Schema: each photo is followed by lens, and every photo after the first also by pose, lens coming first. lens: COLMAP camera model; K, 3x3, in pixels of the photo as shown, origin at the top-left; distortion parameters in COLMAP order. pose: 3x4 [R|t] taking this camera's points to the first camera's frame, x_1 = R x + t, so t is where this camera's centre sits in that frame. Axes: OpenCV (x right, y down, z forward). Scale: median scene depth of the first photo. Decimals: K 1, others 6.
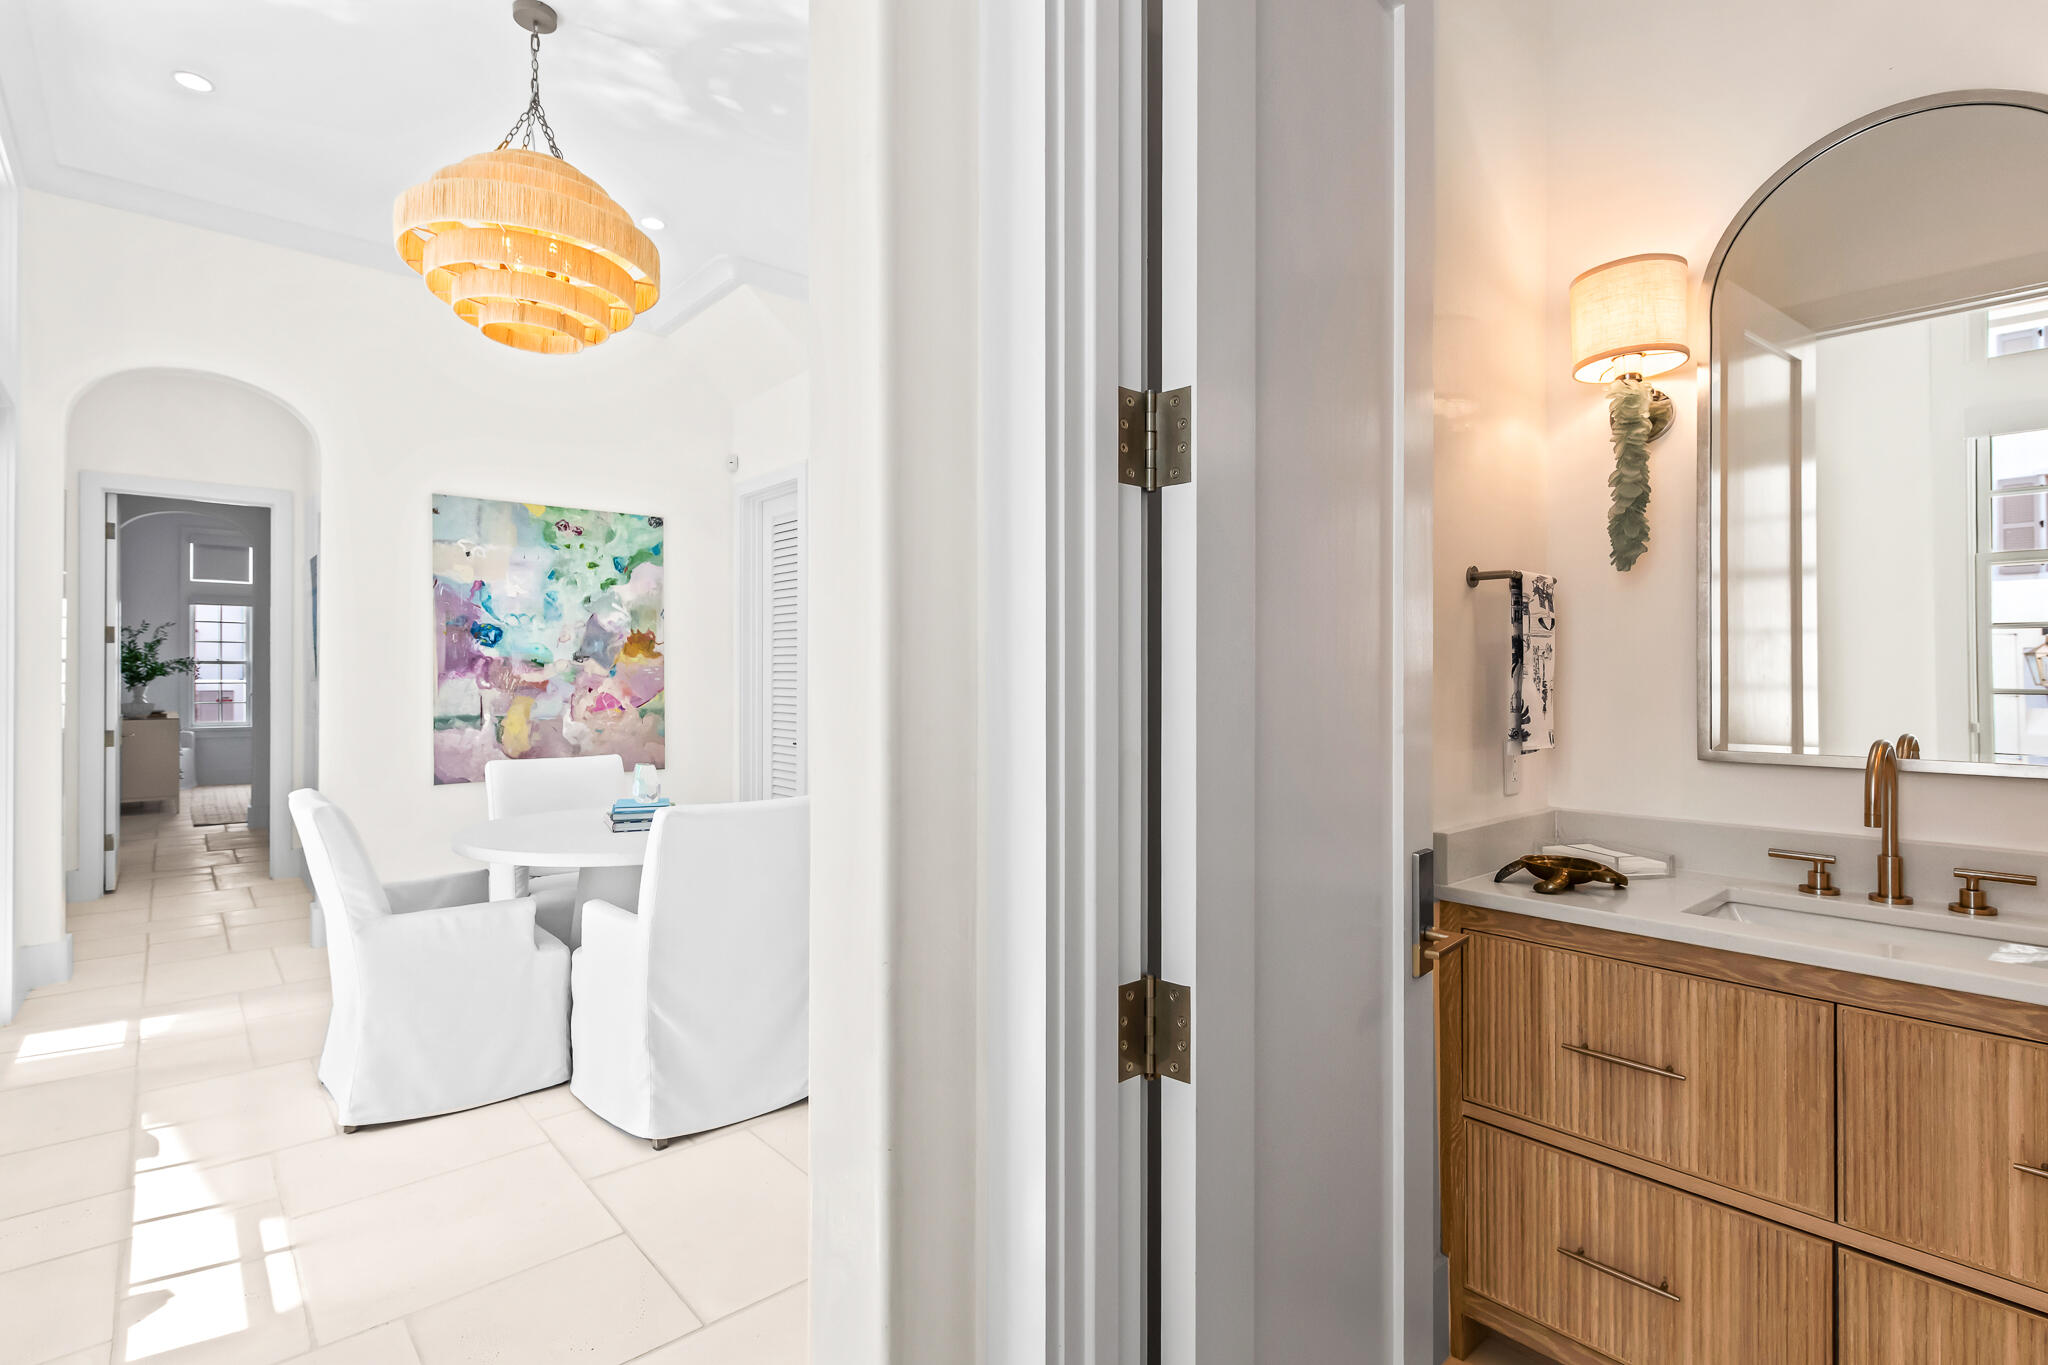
lens RADIAL K [[1001.3, 0, 1033.1], [0, 1001.3, 688.7], [0, 0, 1]] dist [-0.002873, 0.000205]
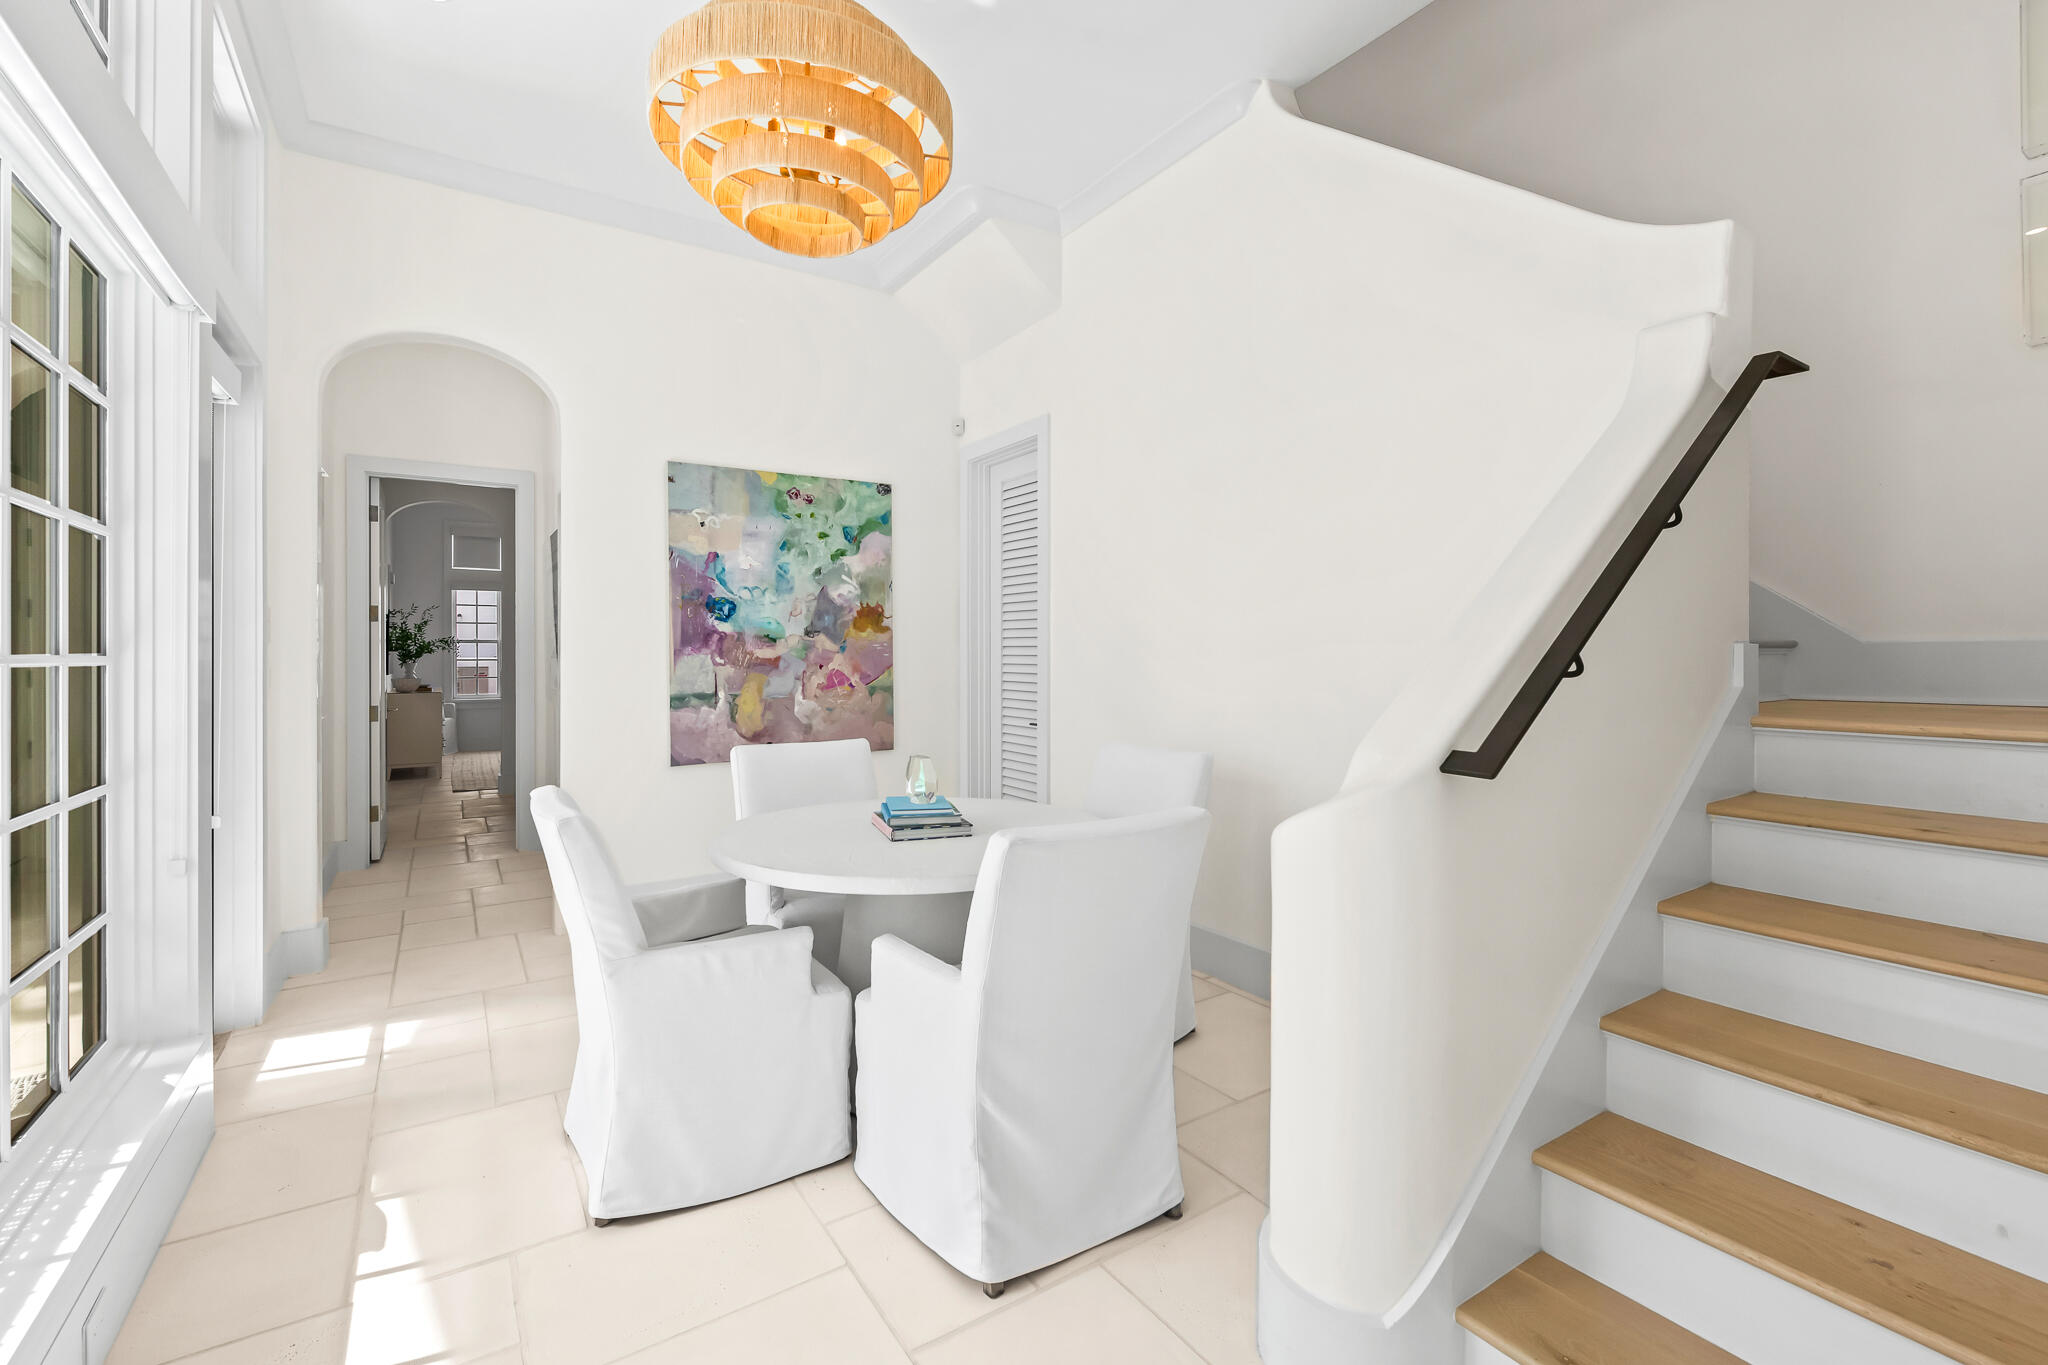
lens RADIAL K [[895.4, 0, 1018.7], [0, 895.4, 667.9], [0, 0, 1]] dist [0.000893, -0.001549]
pose [[0.989727, -0.001096, -0.142965, -0.145681], [0.001895, 0.999983, 0.005447, -0.001770], [0.142956, -0.005662, 0.989713, 0.198561]]
